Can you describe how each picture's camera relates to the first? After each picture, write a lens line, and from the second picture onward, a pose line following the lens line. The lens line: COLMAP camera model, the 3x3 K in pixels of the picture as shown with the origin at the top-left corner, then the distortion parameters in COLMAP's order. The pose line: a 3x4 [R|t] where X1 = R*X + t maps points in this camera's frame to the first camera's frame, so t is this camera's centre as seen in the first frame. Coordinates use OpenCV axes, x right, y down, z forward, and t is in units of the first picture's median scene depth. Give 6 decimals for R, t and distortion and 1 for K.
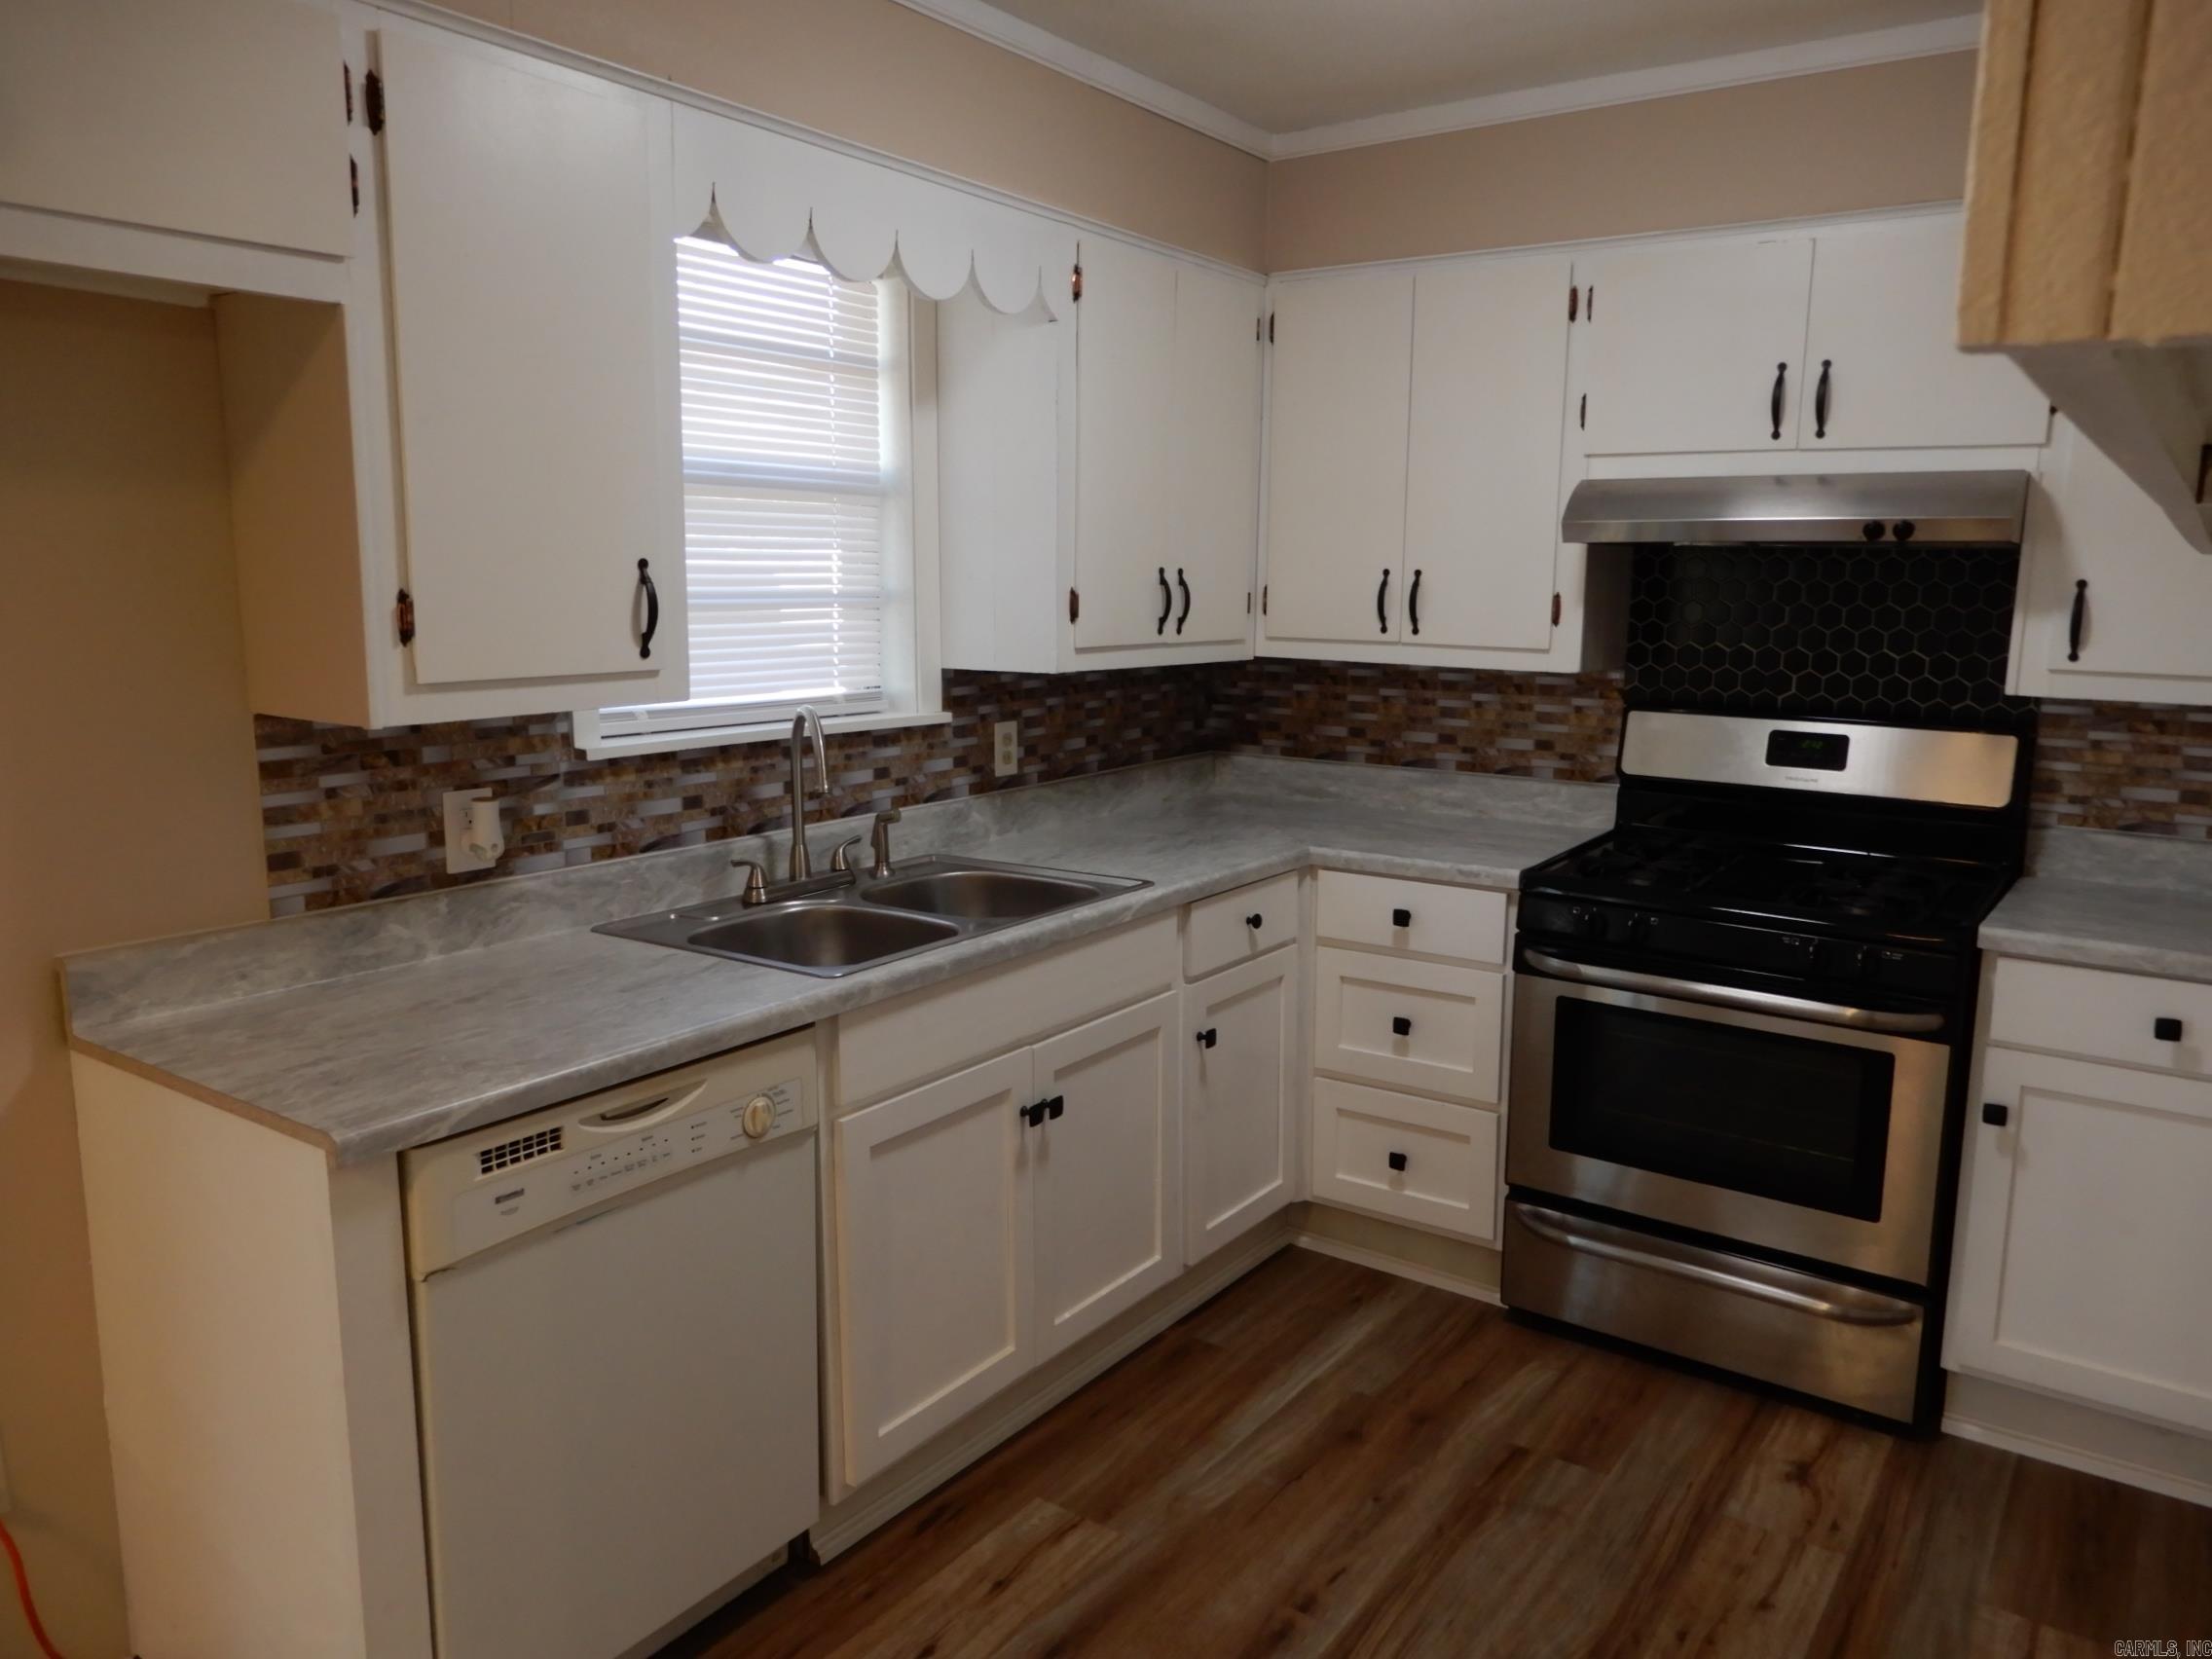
lens RADIAL K [[1573.1, 0, 1118.9], [0, 1573.1, 821.2], [0, 0, 1]] dist [0.017787, -0.019715]
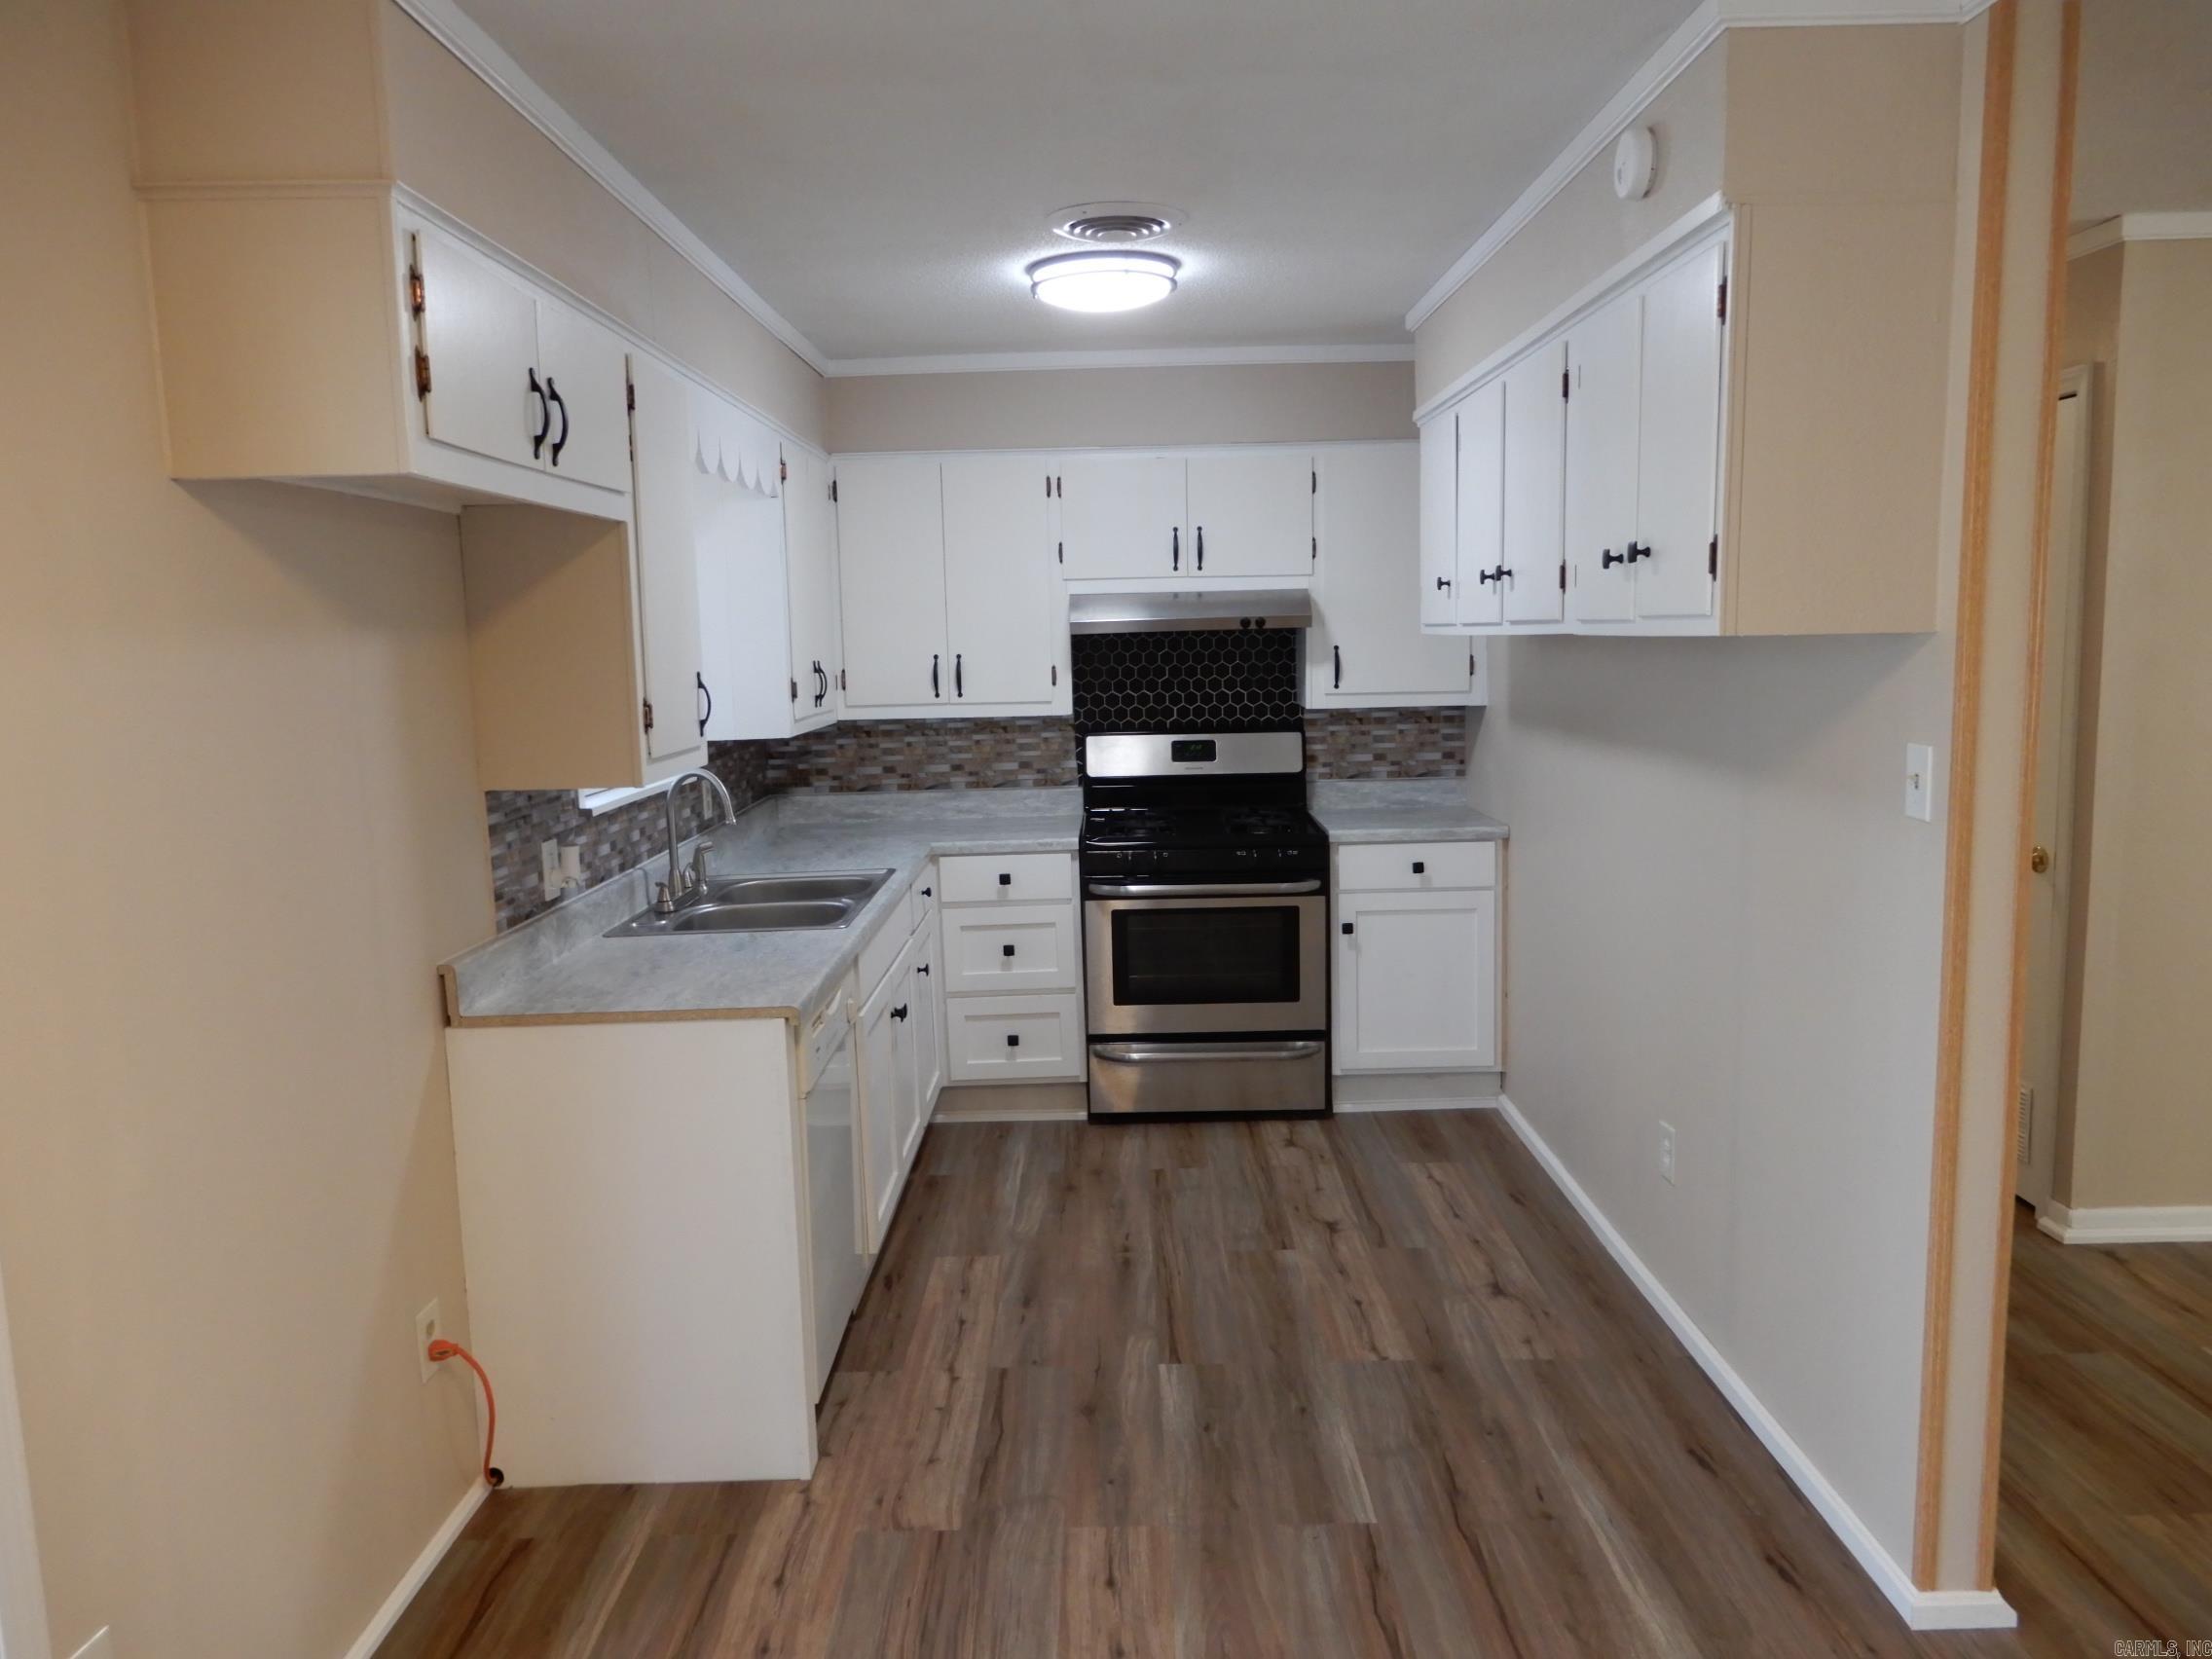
lens RADIAL K [[1573.1, 0, 1119.0], [0, 1573.1, 818.5], [0, 0, 1]] dist [0.017787, -0.019715]
pose [[0.814555, -0.102884, 0.570889, -0.642606], [0.128455, 0.991705, -0.004560, 0.025796], [-0.565684, 0.077048, 0.821015, -0.353206]]
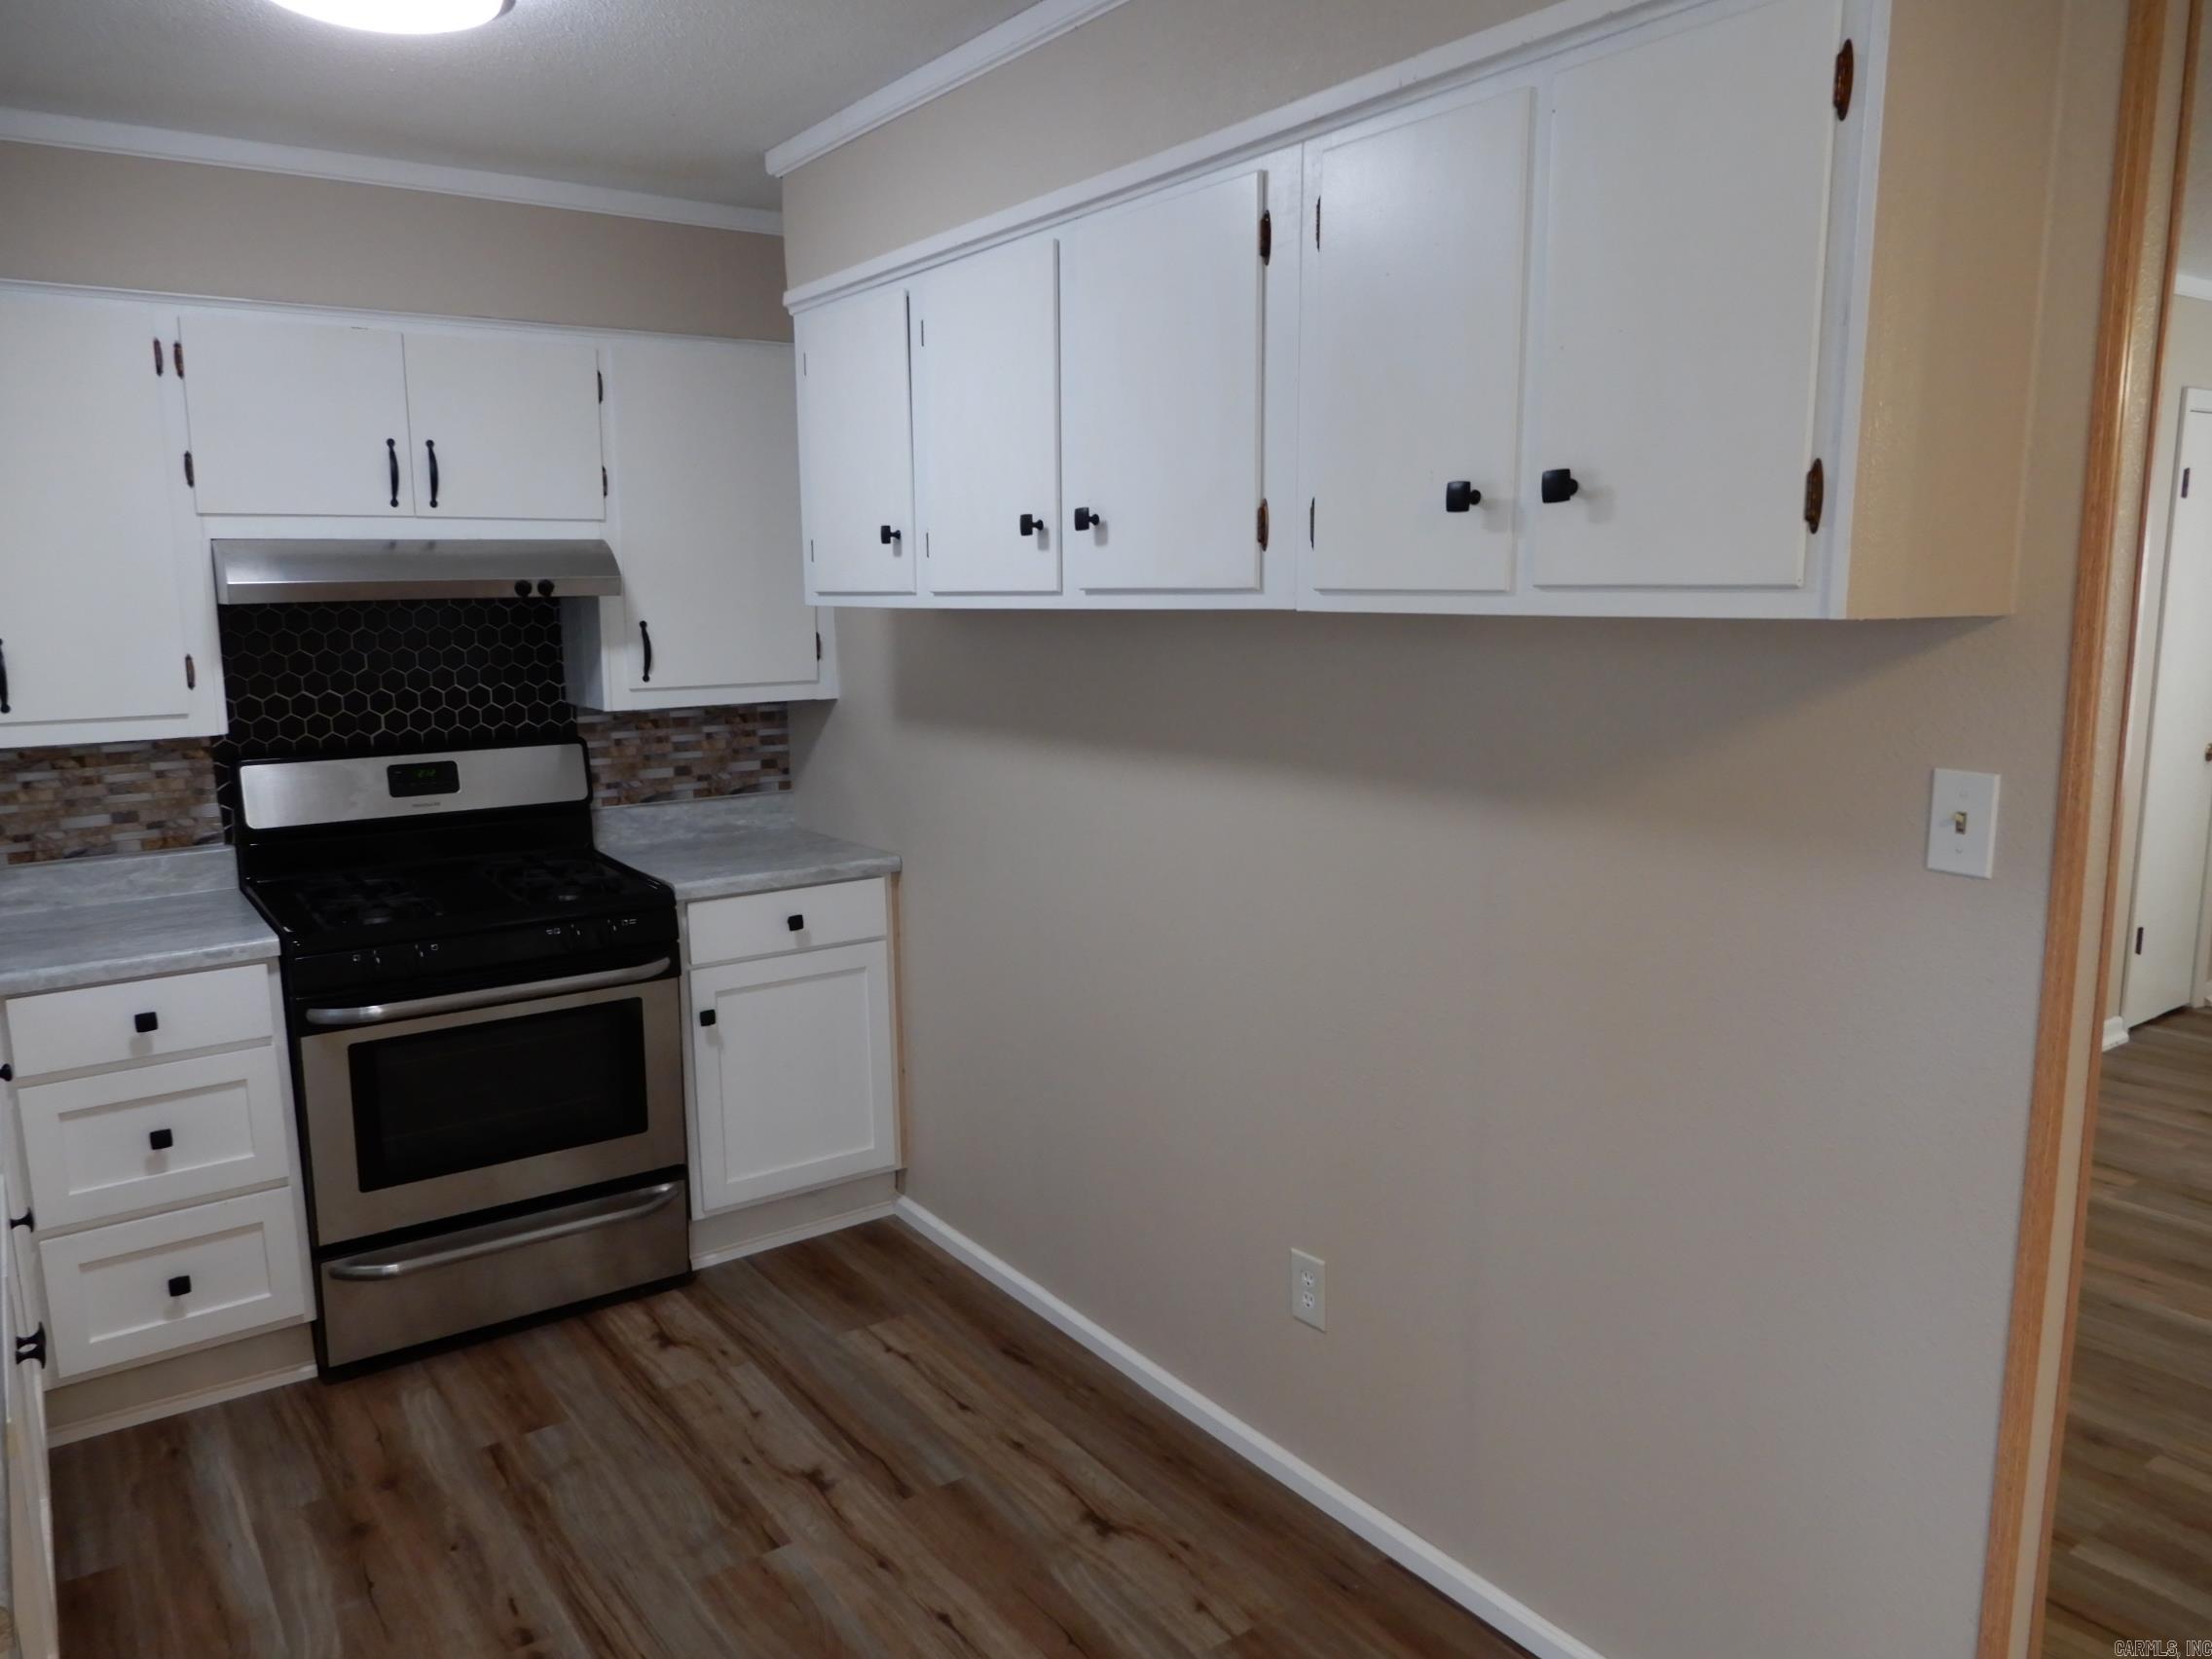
lens RADIAL K [[1573.1, 0, 1101.8], [0, 1573.1, 821.5], [0, 0, 1]] dist [0.017787, -0.019715]
pose [[0.334641, -0.163352, 0.928079, -0.490836], [0.170060, 0.979160, 0.111024, -0.062635], [-0.926874, 0.120676, 0.355447, 0.165483]]
